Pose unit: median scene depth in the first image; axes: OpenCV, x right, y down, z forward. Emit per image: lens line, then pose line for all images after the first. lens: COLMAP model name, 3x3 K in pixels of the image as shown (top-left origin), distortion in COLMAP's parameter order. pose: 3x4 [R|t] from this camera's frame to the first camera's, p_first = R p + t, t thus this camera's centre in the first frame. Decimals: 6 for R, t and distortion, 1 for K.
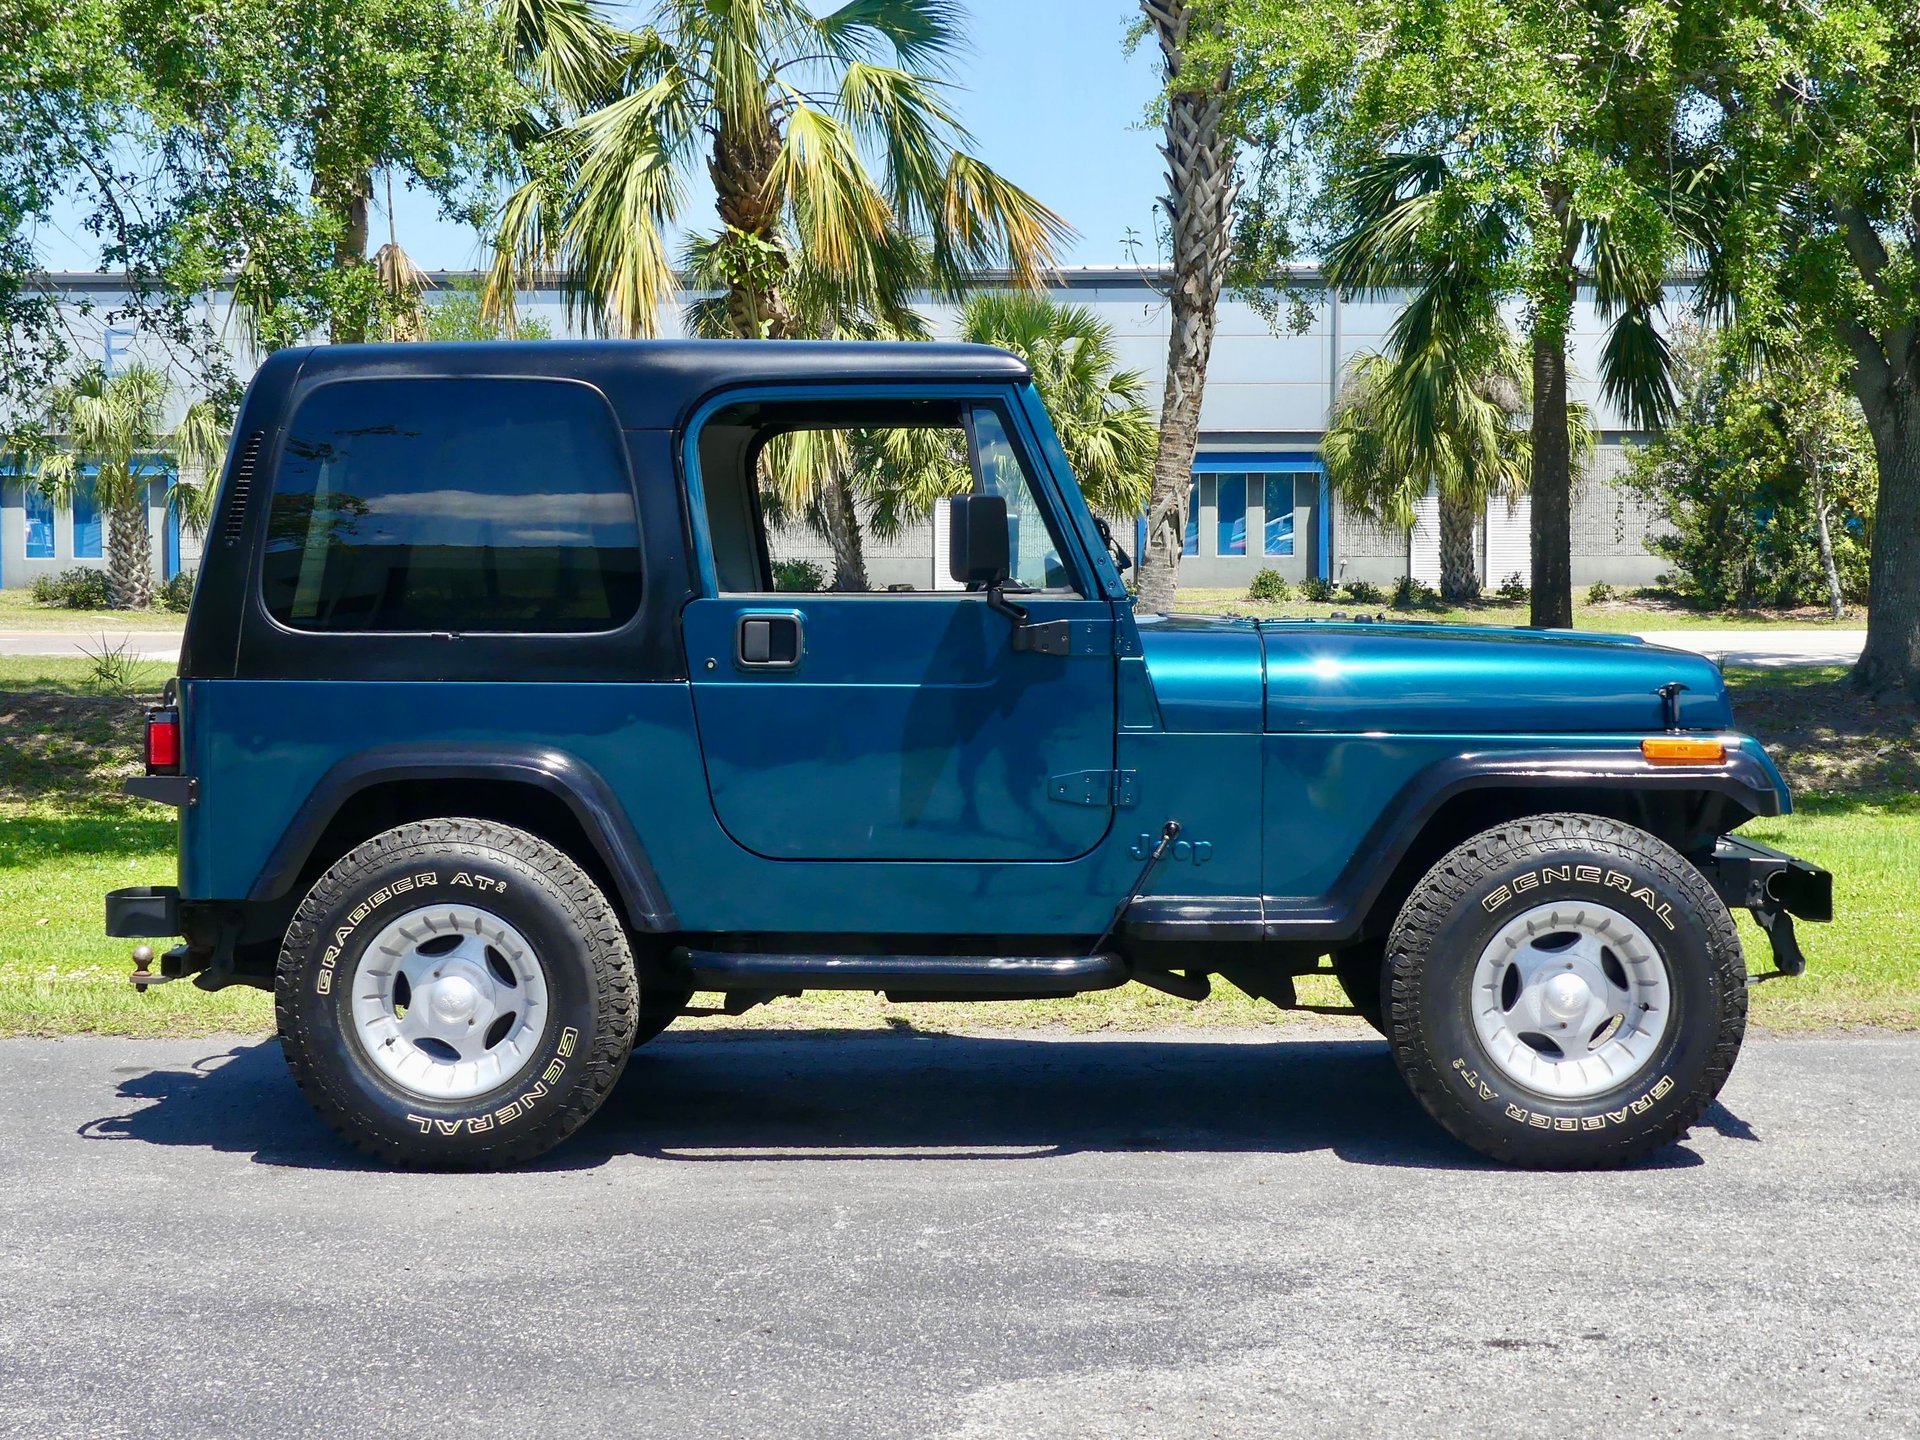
lens RADIAL K [[3746.0, 0, 980.8], [0, 3746.0, 829.5], [0, 0, 1]] dist [-0.016483, 0.169771]
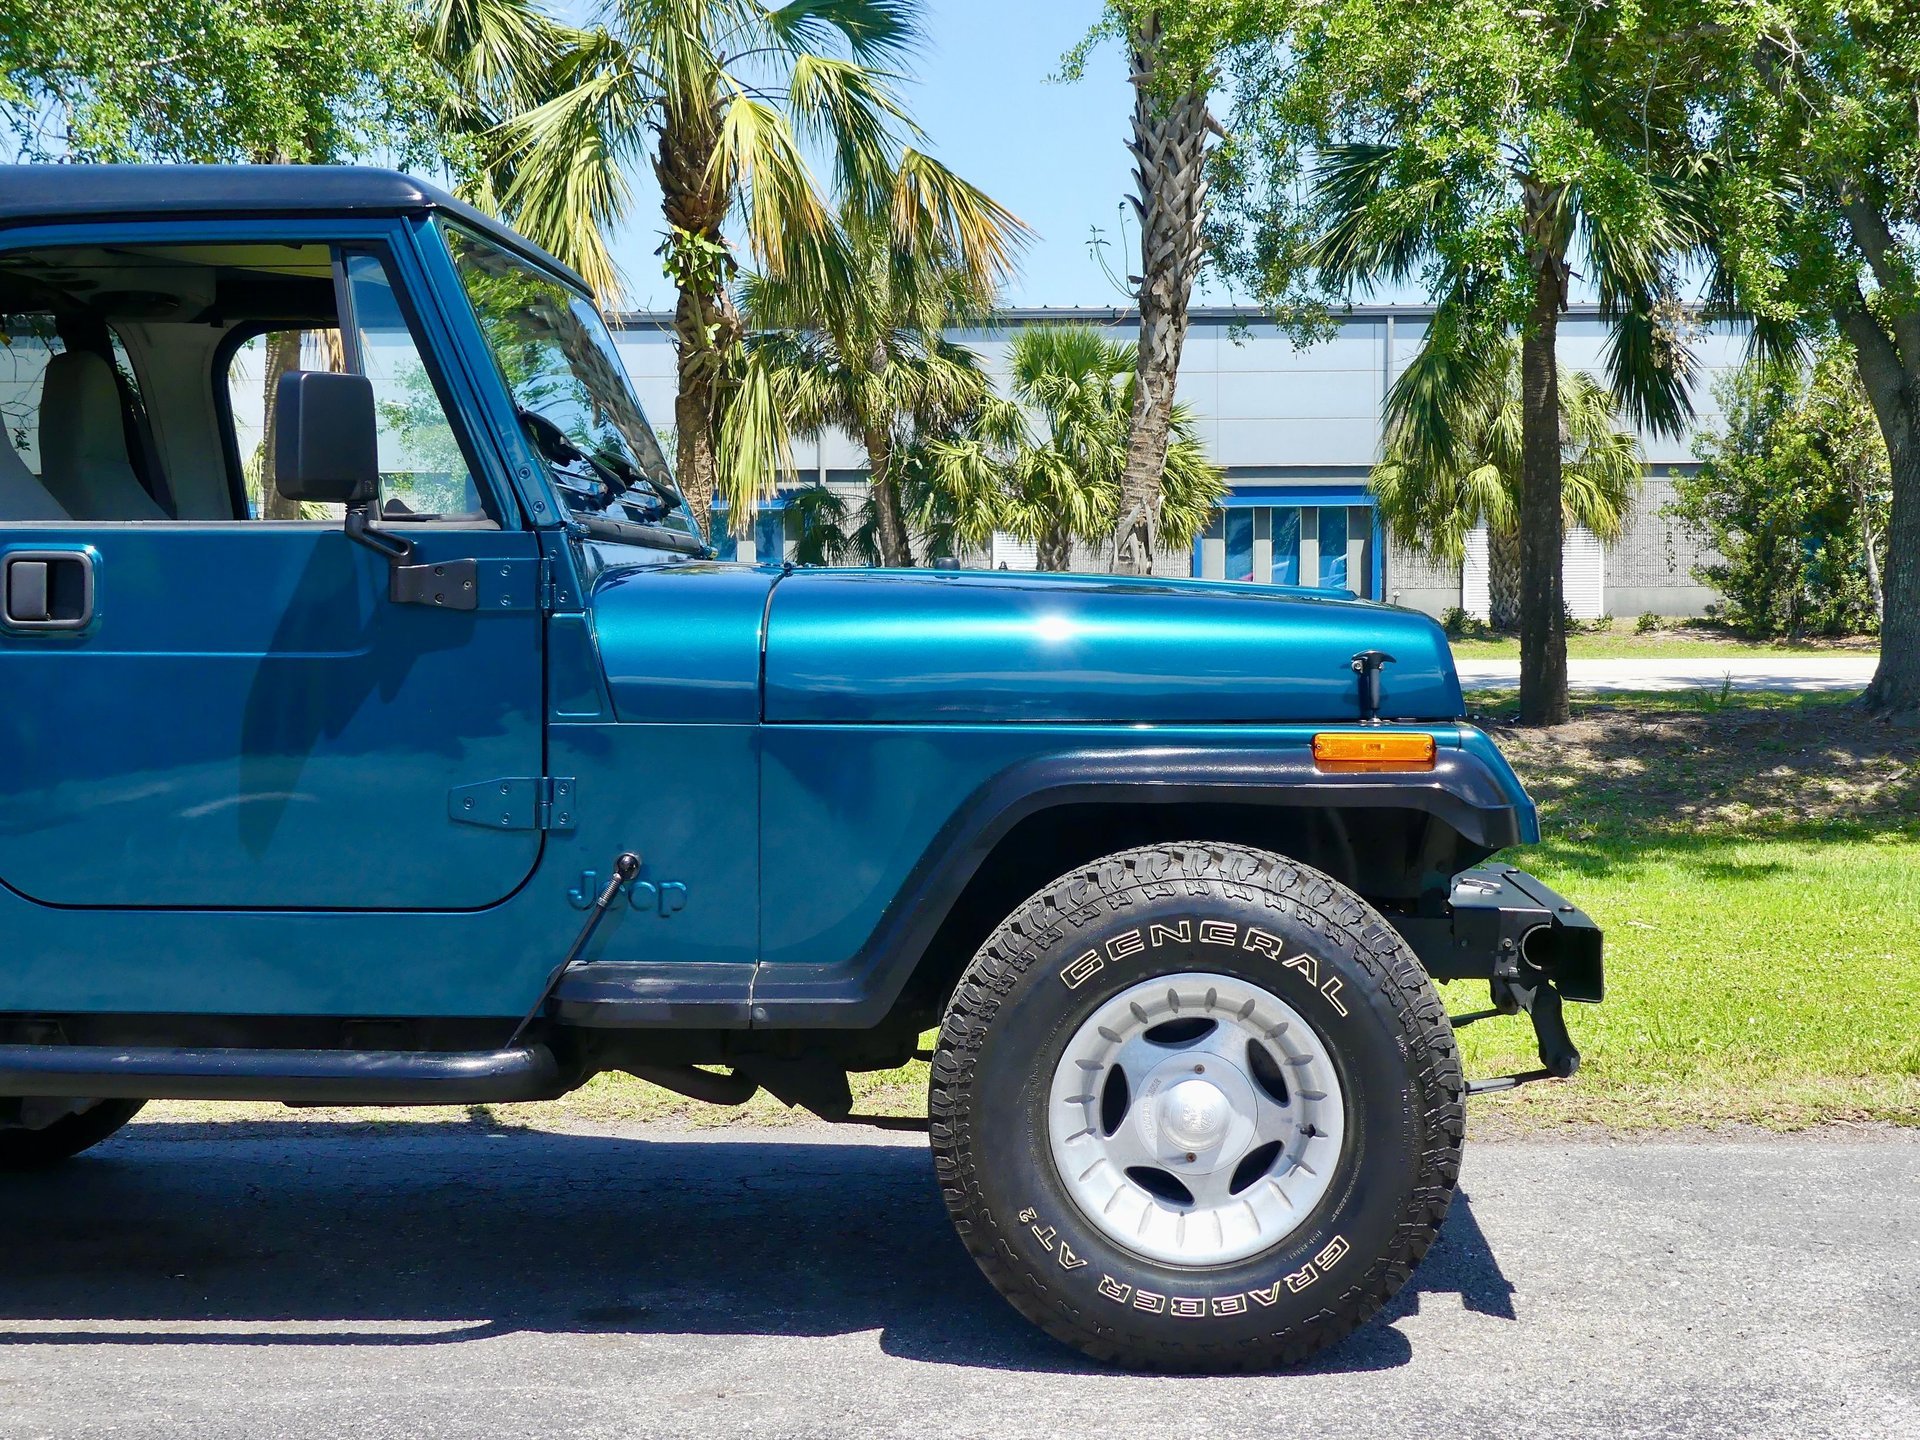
lens RADIAL K [[3480.9, 0, 958.4], [0, 3480.9, 770.1], [0, 0, 1]] dist [-0.002176, 0.042533]
pose [[0.998971, -0.000007, -0.045360, 0.140431], [-0.001120, 0.999691, -0.024829, -0.001597], [0.045346, 0.024854, 0.998662, 0.367428]]
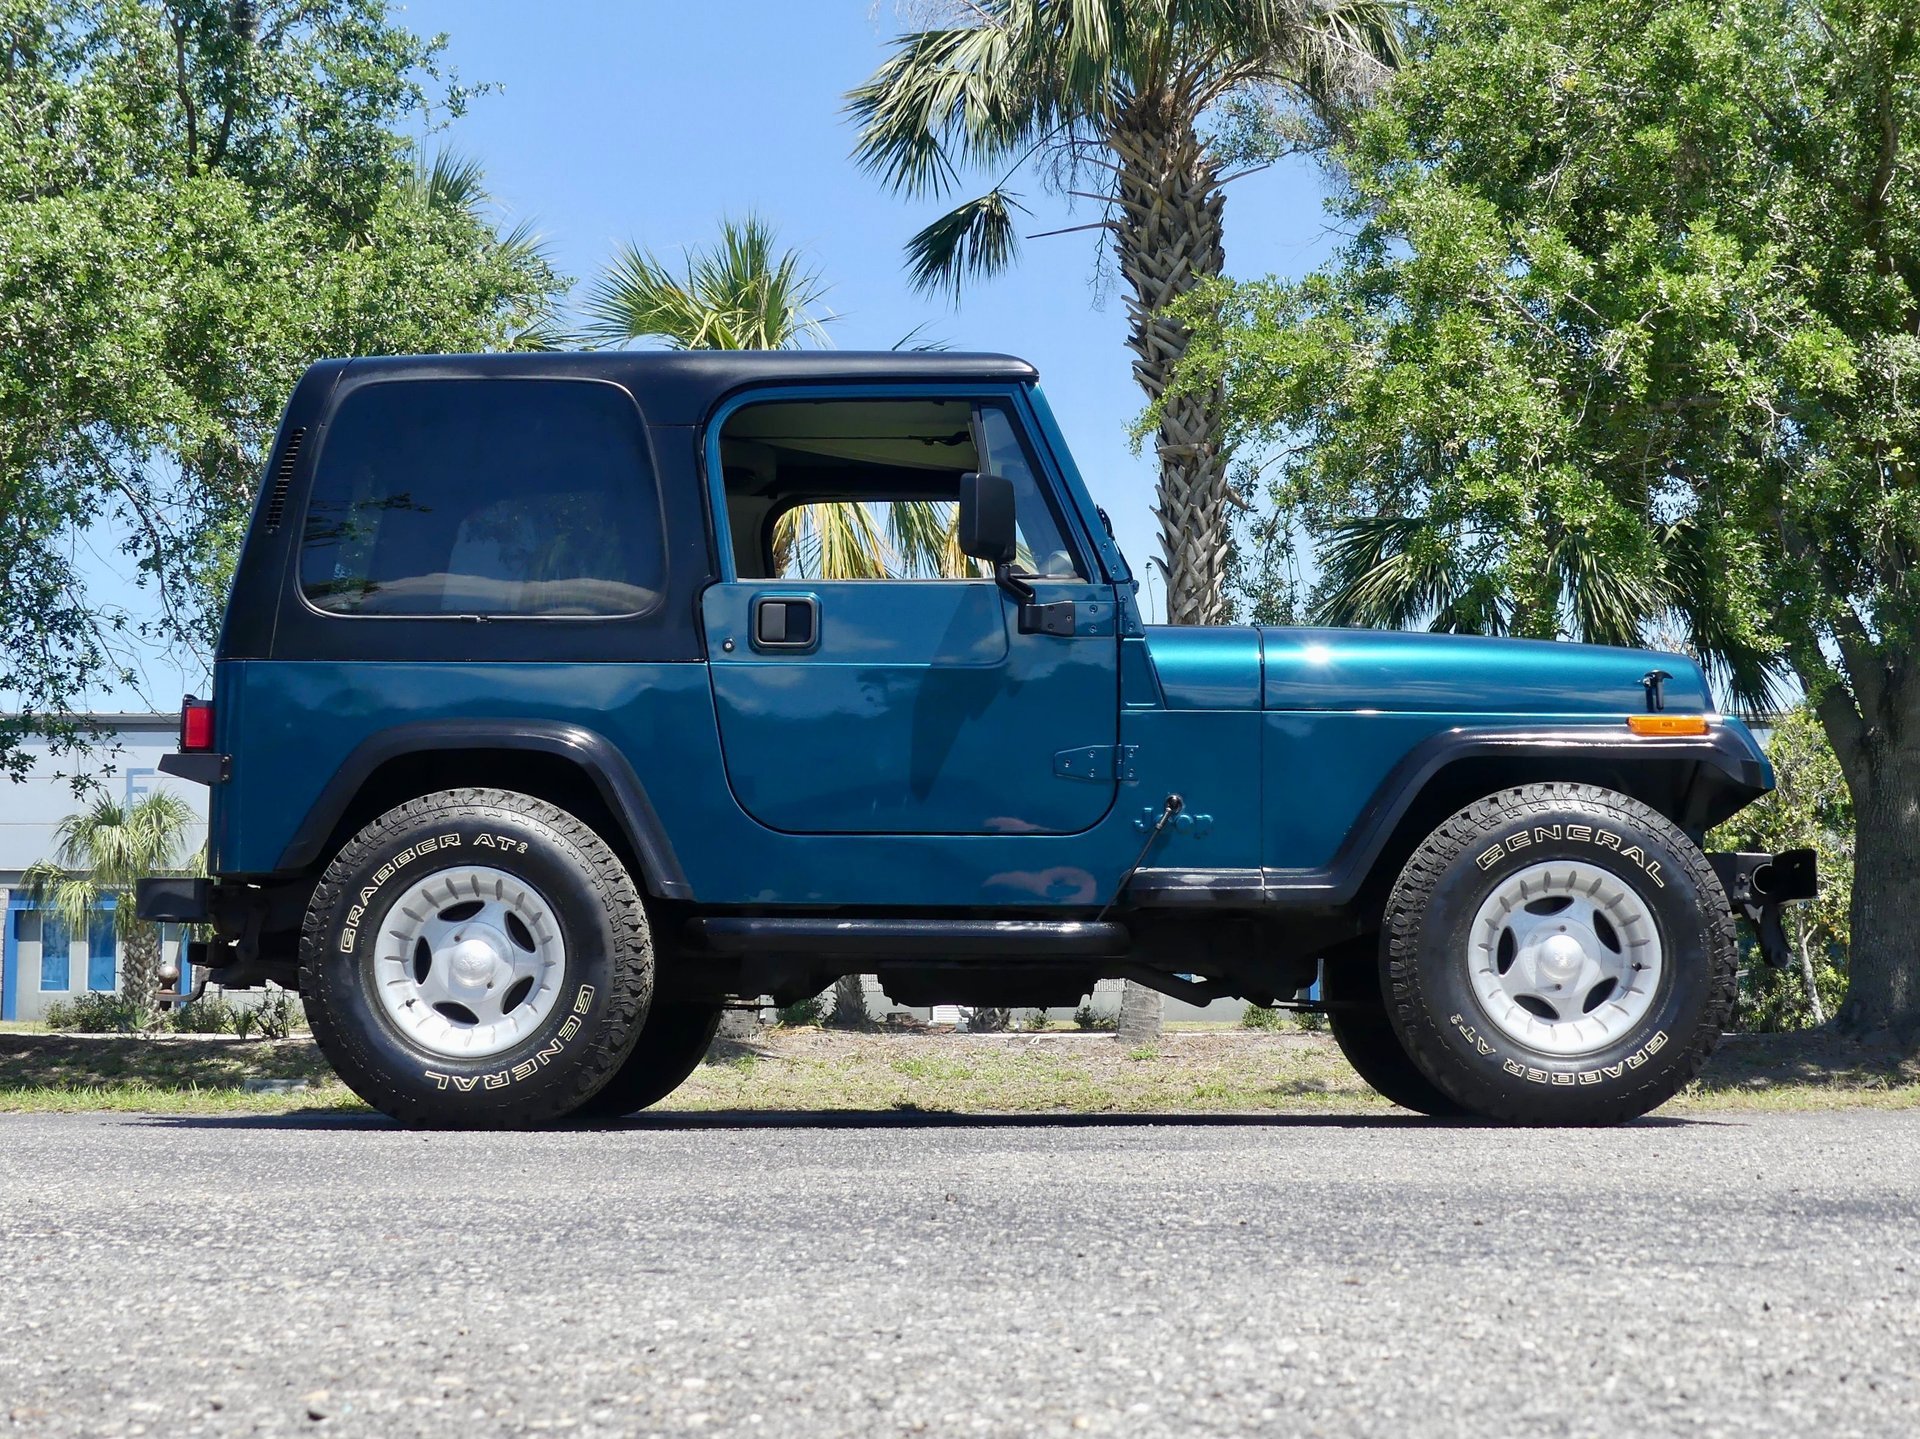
lens RADIAL K [[3696.0, 0, 959.8], [0, 3696.0, 720.1], [0, 0, 1]] dist [-0.020292, -0.249958]
pose [[0.999987, 0.002315, -0.004516, -0.003330], [-0.003038, 0.985905, -0.167280, 0.147741], [0.004065, 0.167292, 0.985899, -0.006222]]
